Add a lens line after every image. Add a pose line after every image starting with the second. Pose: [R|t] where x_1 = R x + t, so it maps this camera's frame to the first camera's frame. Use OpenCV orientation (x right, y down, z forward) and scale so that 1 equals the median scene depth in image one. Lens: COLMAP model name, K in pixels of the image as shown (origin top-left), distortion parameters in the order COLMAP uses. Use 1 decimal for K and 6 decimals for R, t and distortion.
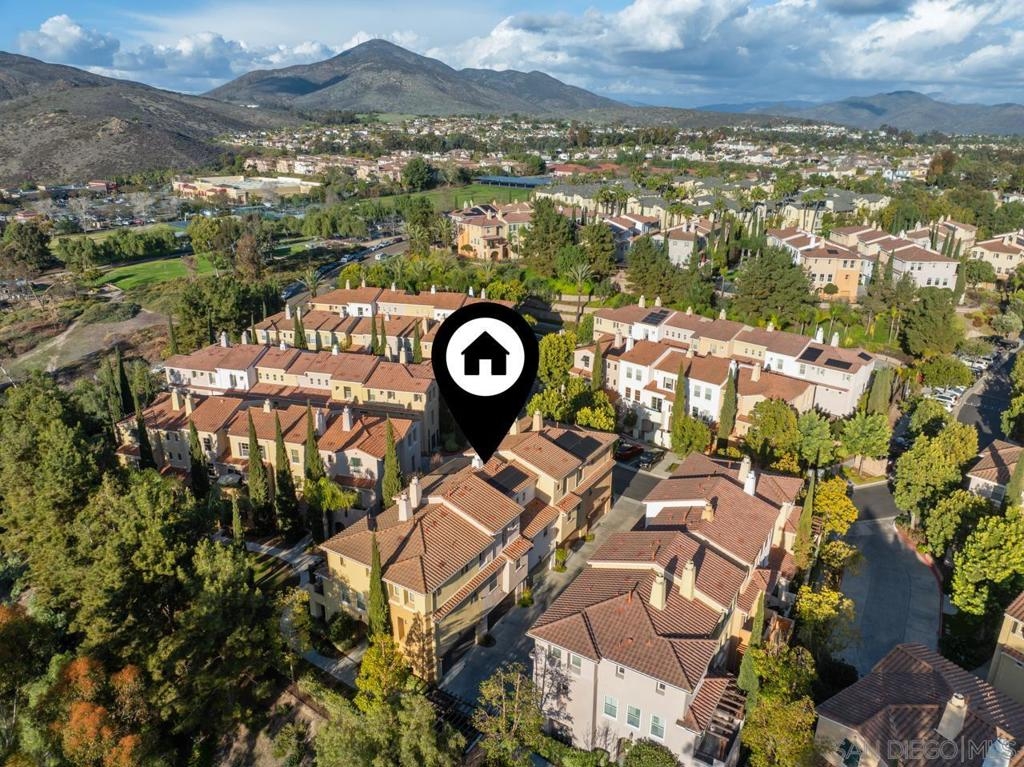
lens RADIAL K [[721.4, 0, 512.0], [0, 721.4, 383.5], [0, 0, 1]] dist [-0.035405, 0.000678]
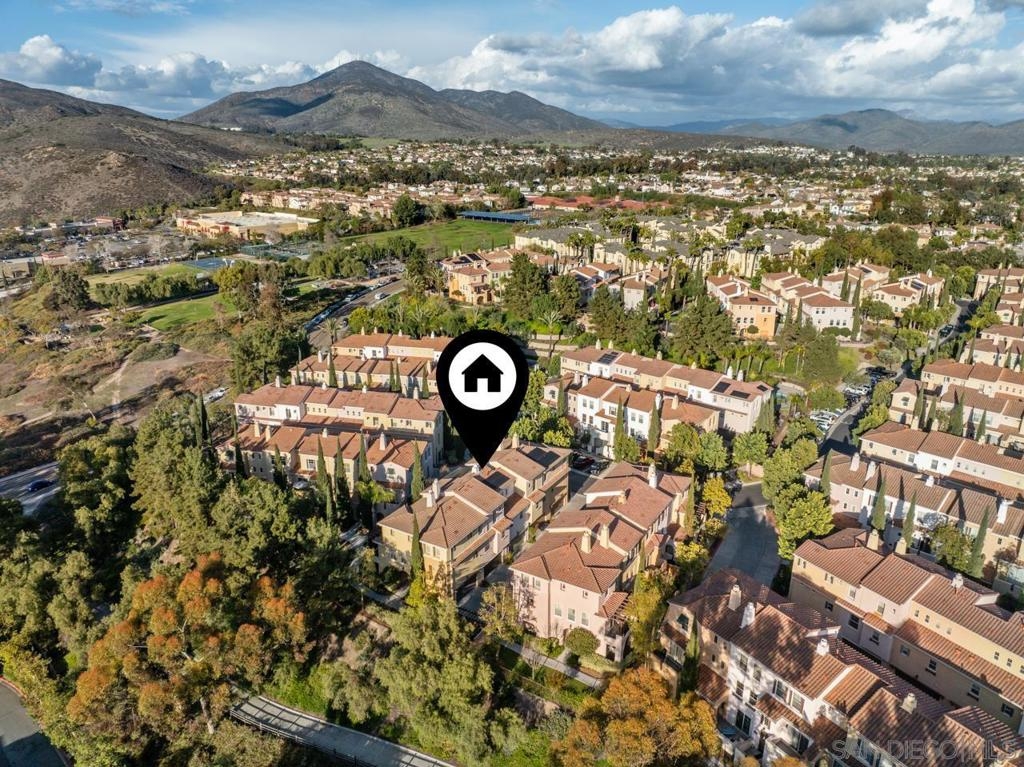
lens RADIAL K [[721.4, 0, 512.0], [0, 721.4, 383.5], [0, 0, 1]] dist [-0.035405, 0.000678]
pose [[0.999654, -0.011985, 0.023425, -0.002066], [0.012496, 0.999684, -0.021812, -0.016623], [-0.023156, 0.022097, 0.999488, -0.232236]]
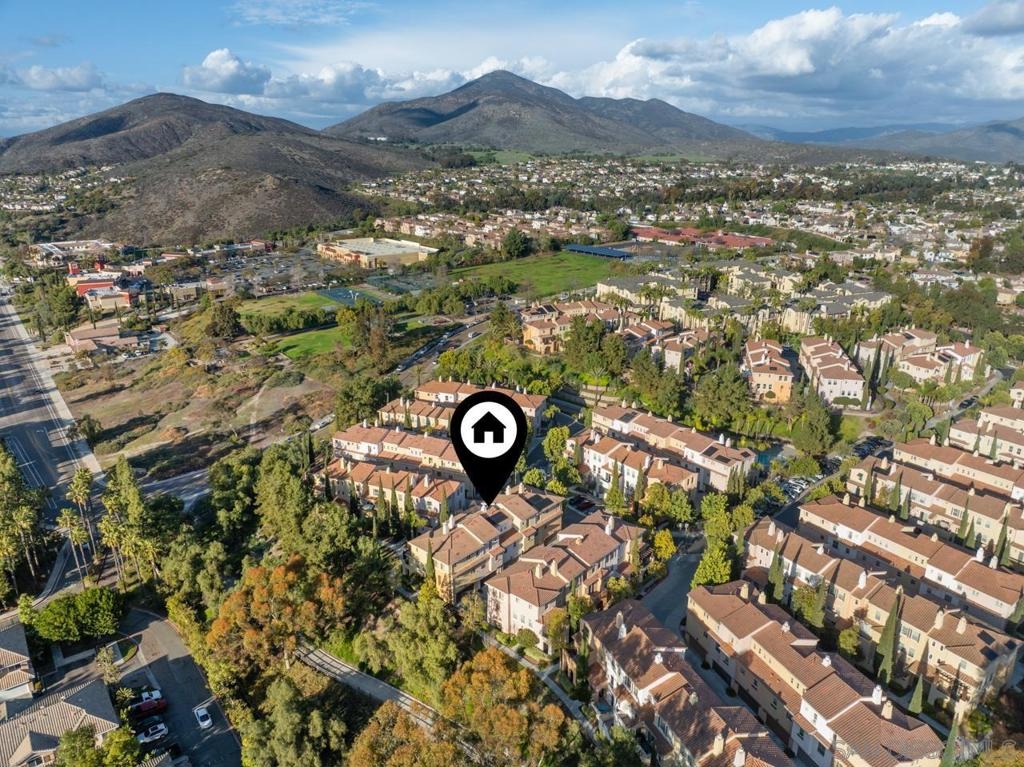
lens RADIAL K [[717.8, 0, 512.0], [0, 717.8, 383.5], [0, 0, 1]] dist [0.000330, -0.106526]
pose [[0.987758, 0.045684, -0.149154, 0.148783], [-0.049709, 0.998490, -0.023366, -0.095576], [0.147862, 0.030494, 0.988538, -0.483481]]
